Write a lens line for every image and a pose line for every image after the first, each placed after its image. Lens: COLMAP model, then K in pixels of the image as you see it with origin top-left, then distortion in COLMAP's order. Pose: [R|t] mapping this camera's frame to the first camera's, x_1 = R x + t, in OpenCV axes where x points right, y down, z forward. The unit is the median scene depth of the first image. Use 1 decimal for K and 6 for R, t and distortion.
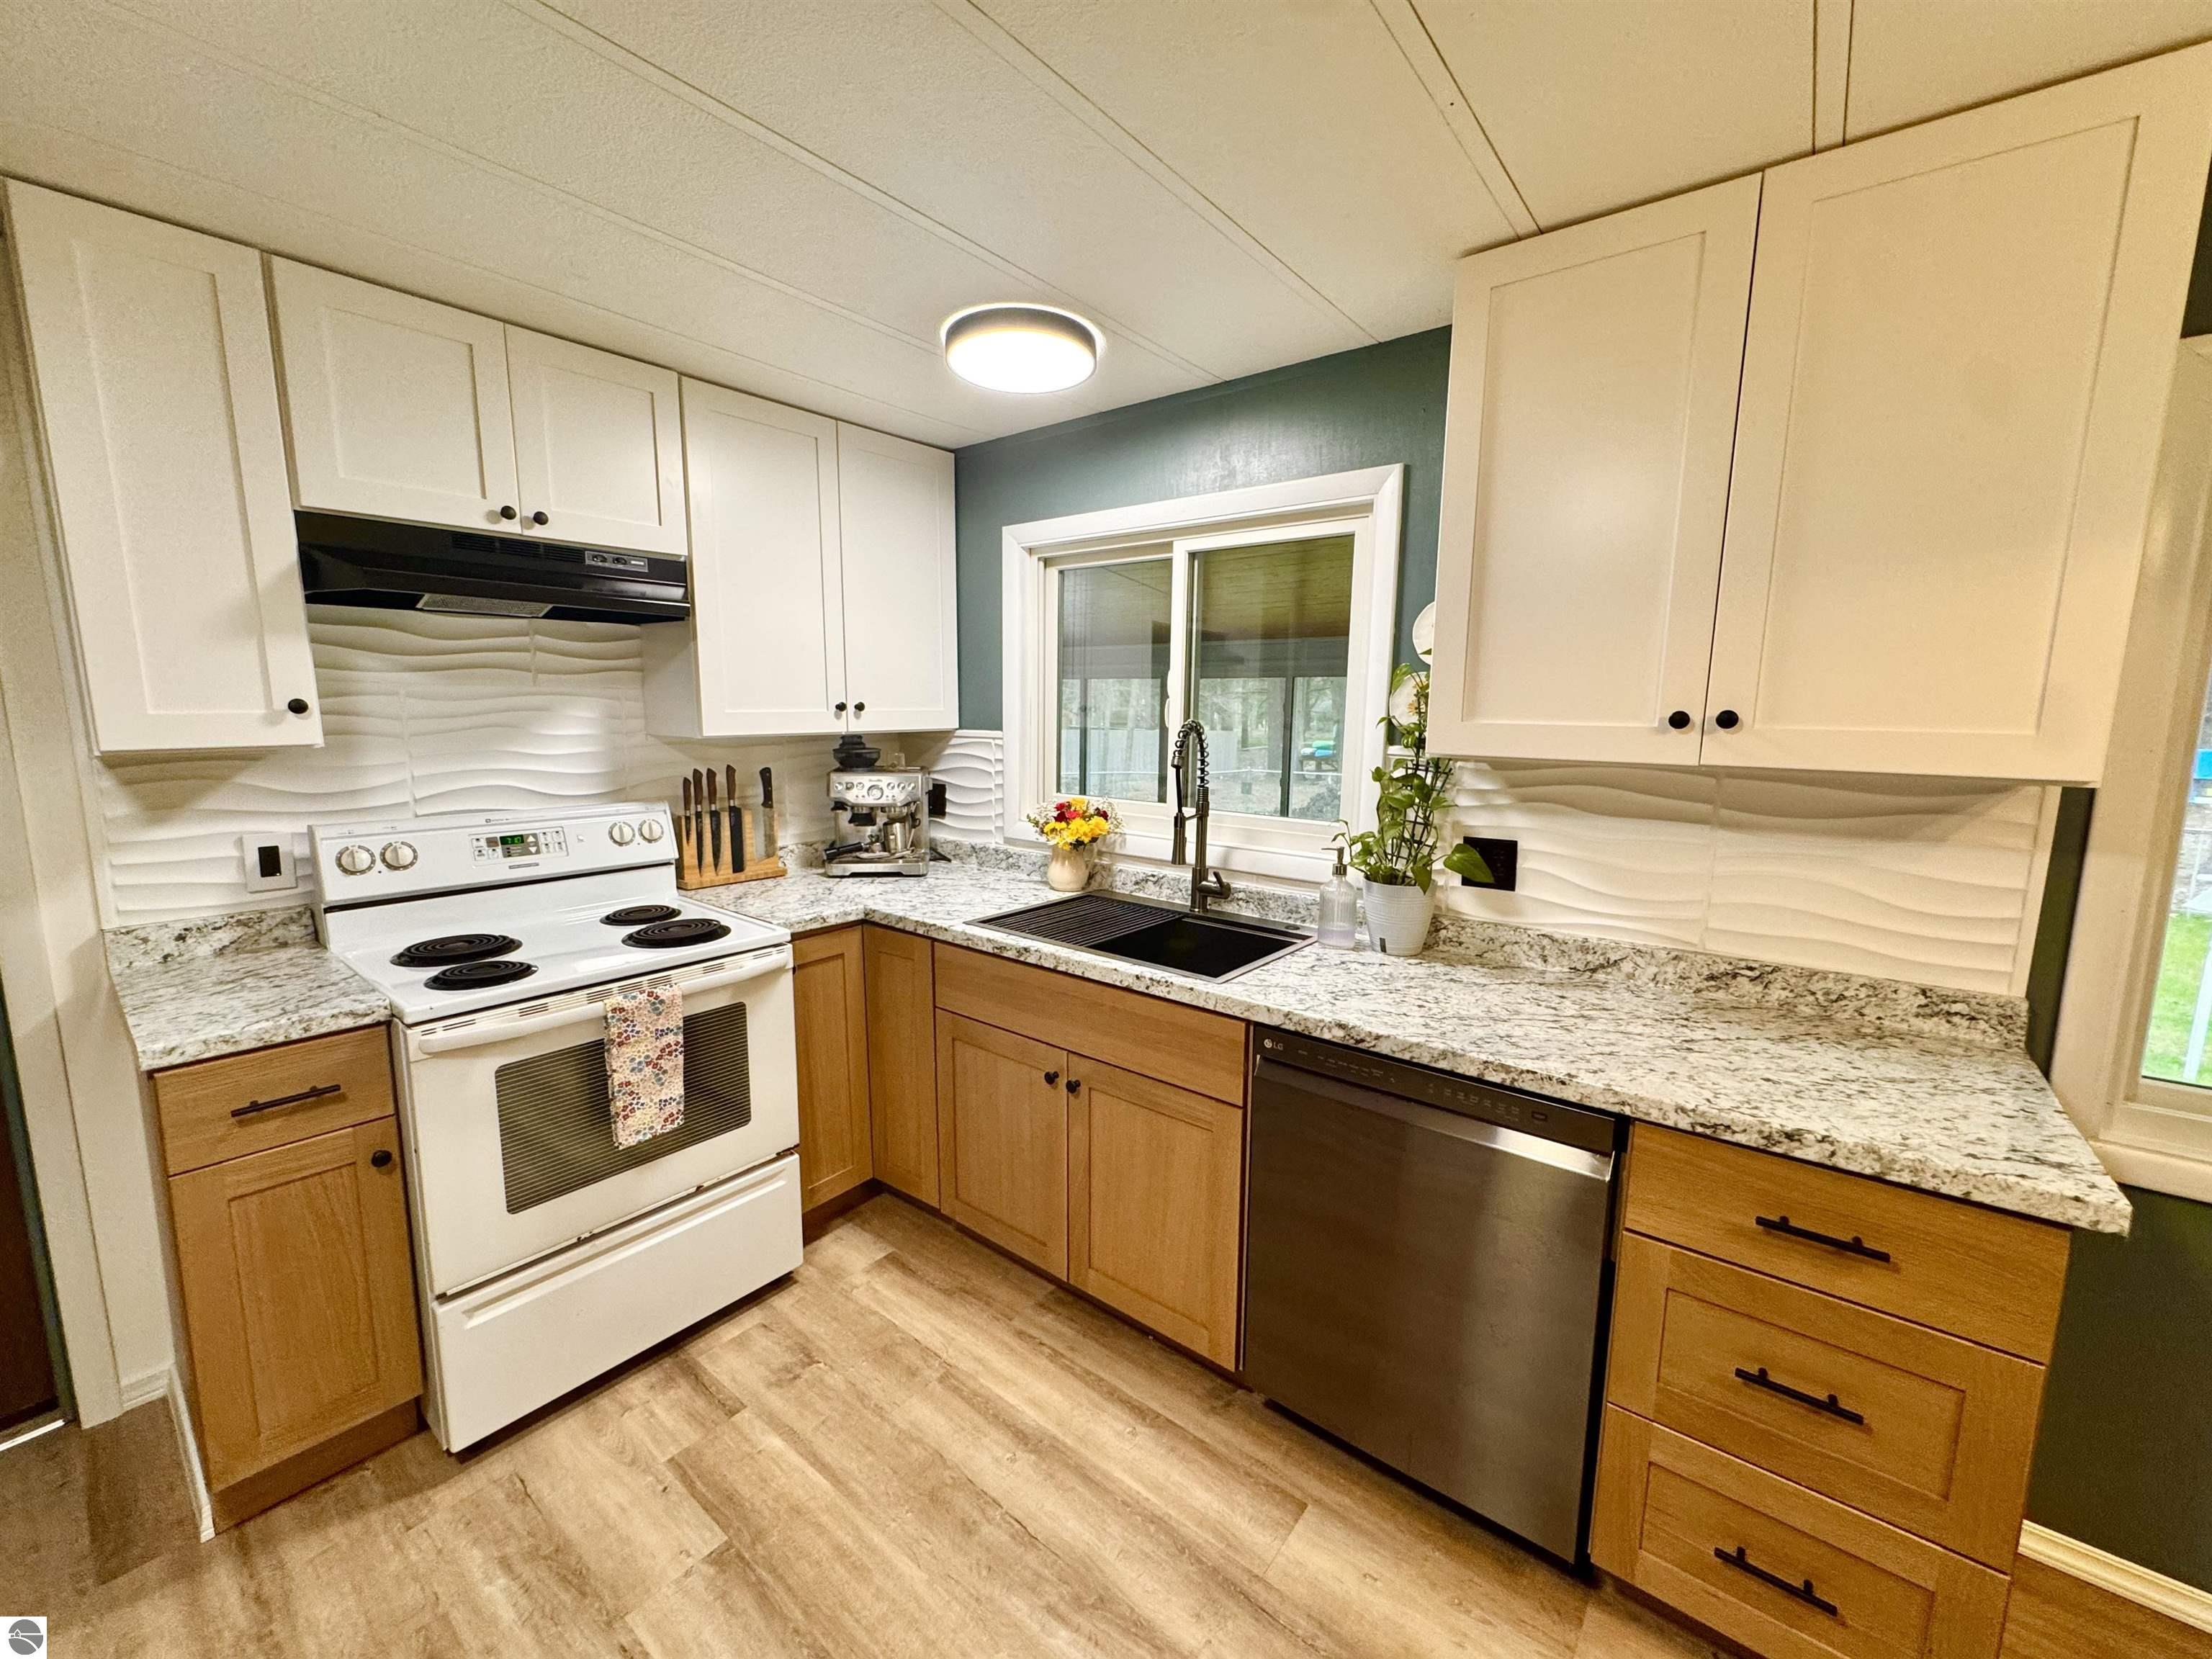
lens RADIAL K [[887.5, 0, 1106.0], [0, 887.5, 829.5], [0, 0, 1]] dist [-0.001688, -0.000585]
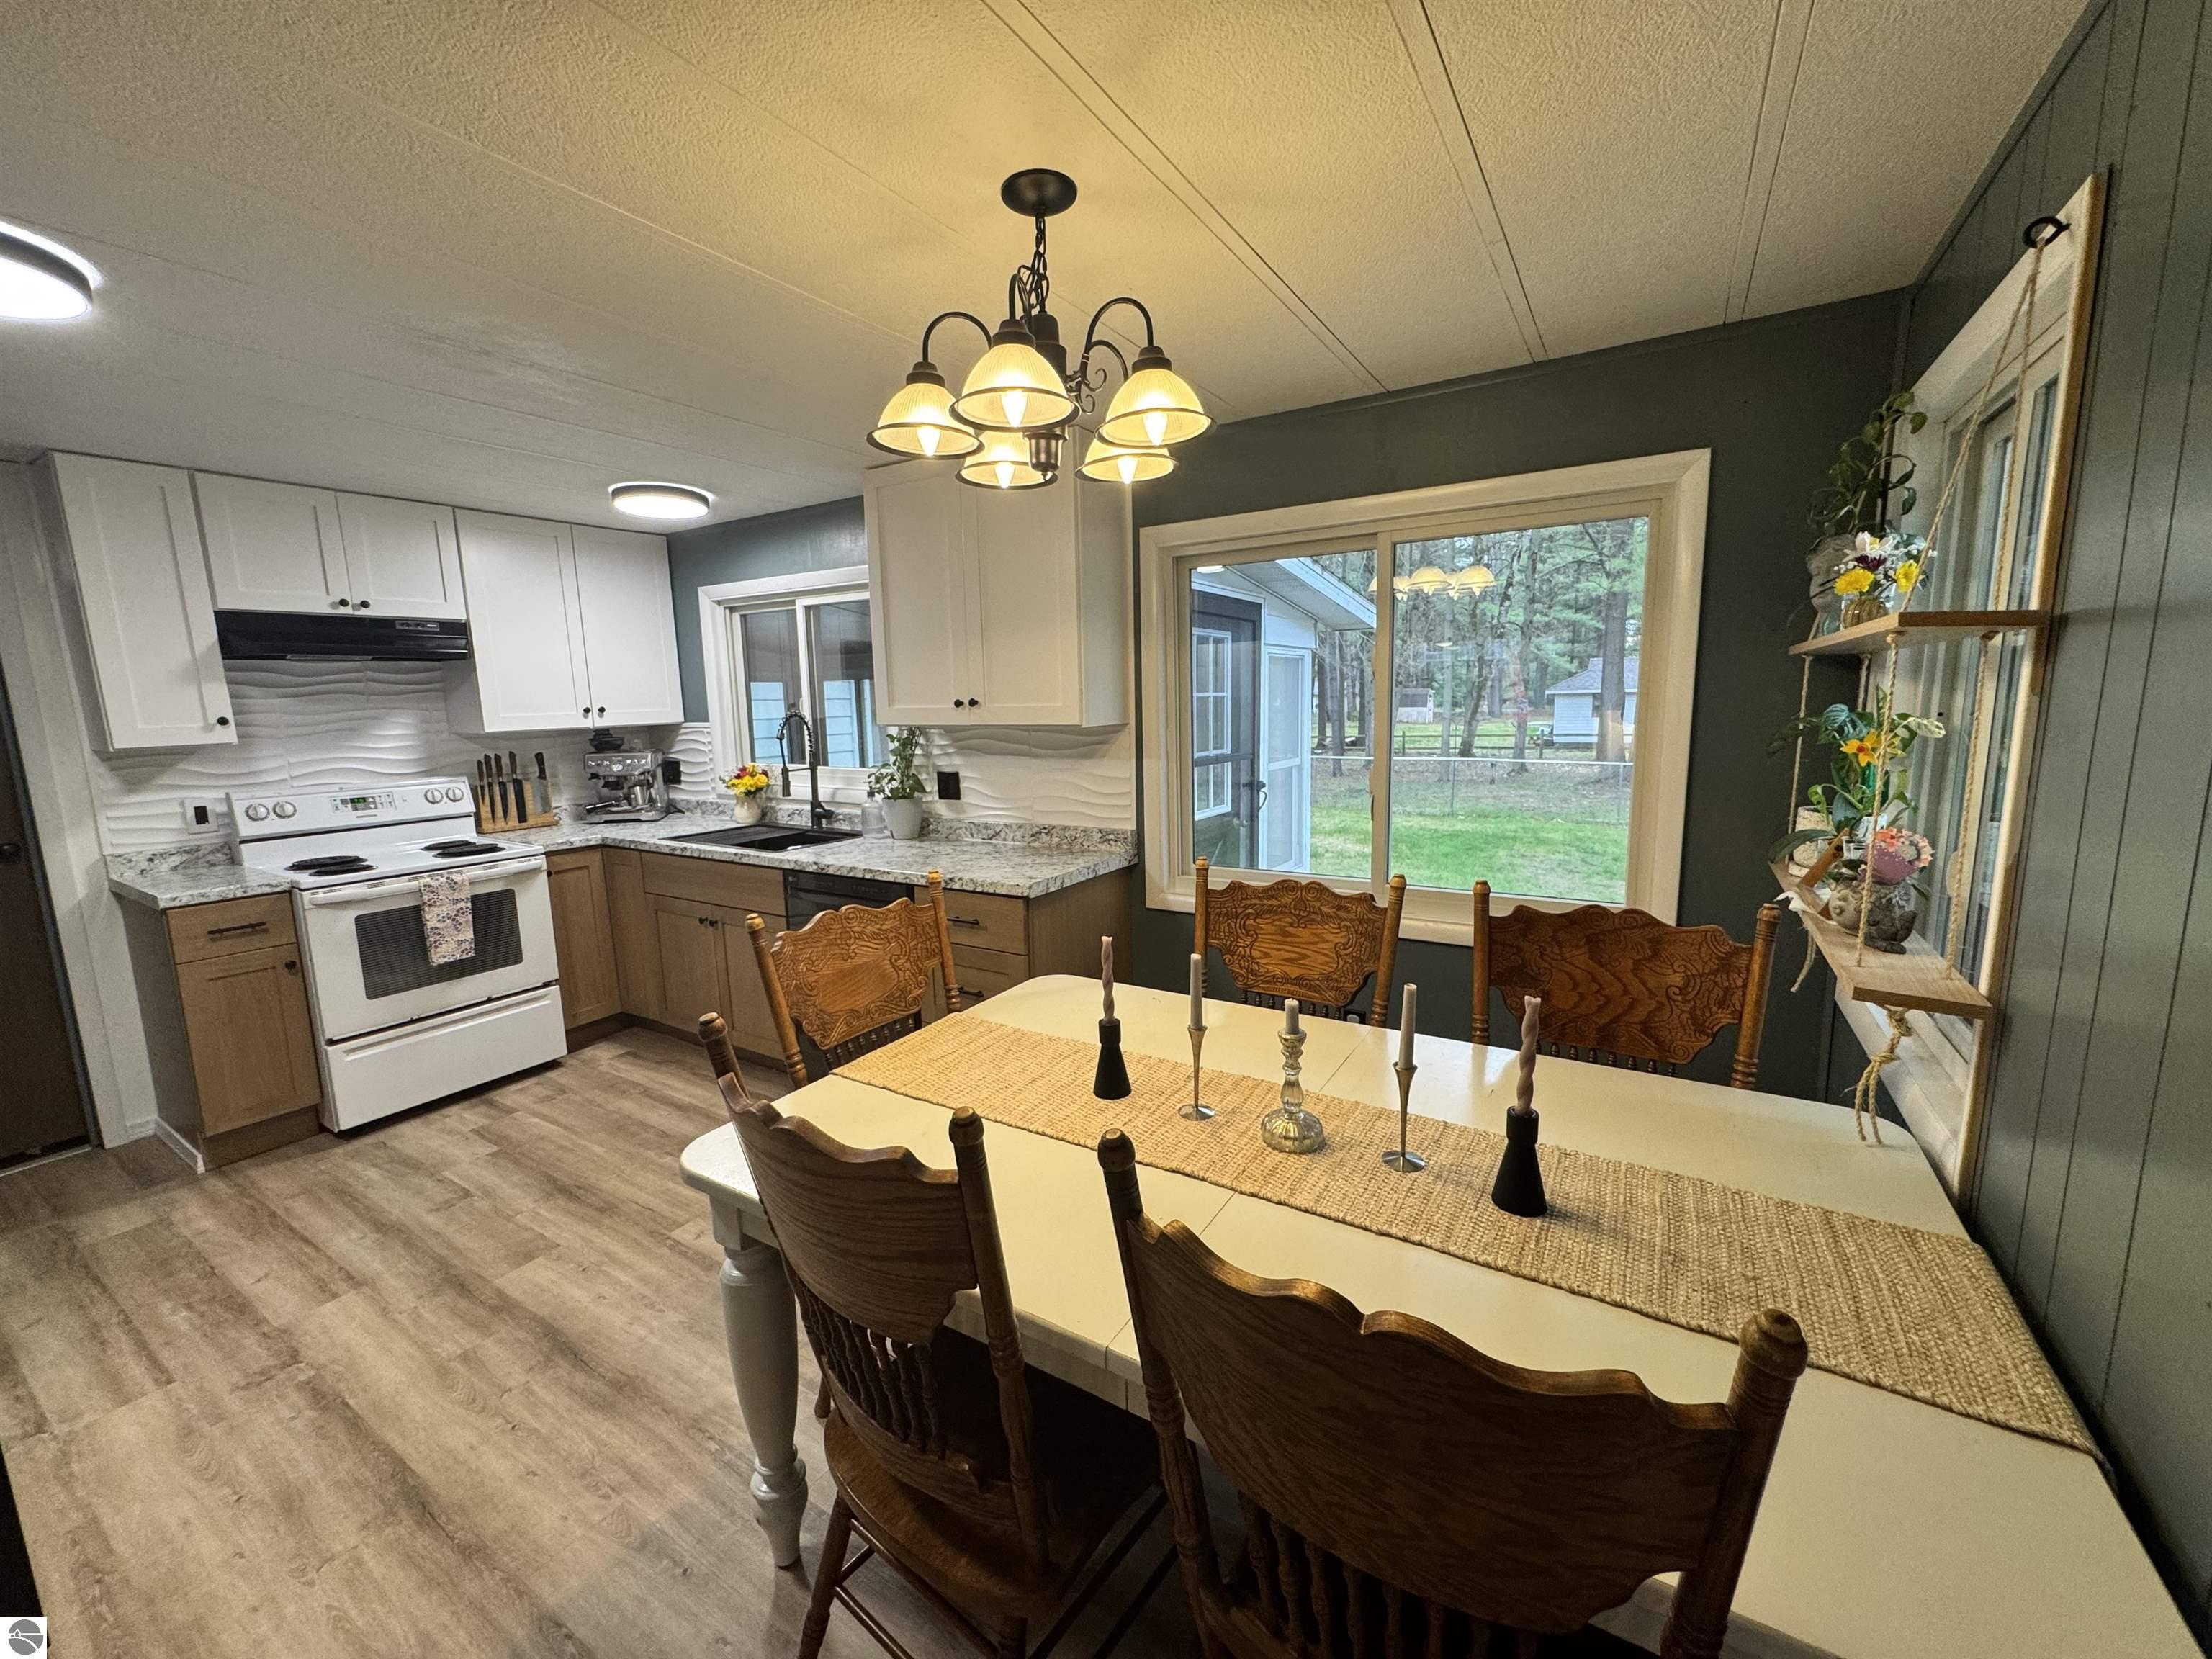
lens RADIAL K [[887.5, 0, 1106.0], [0, 887.5, 829.5], [0, 0, 1]] dist [-0.001688, -0.000585]
pose [[0.992939, -0.048837, 0.108103, 0.549035], [0.047704, 0.998776, 0.013044, 0.118518], [-0.108608, -0.007795, 0.994054, -0.816955]]
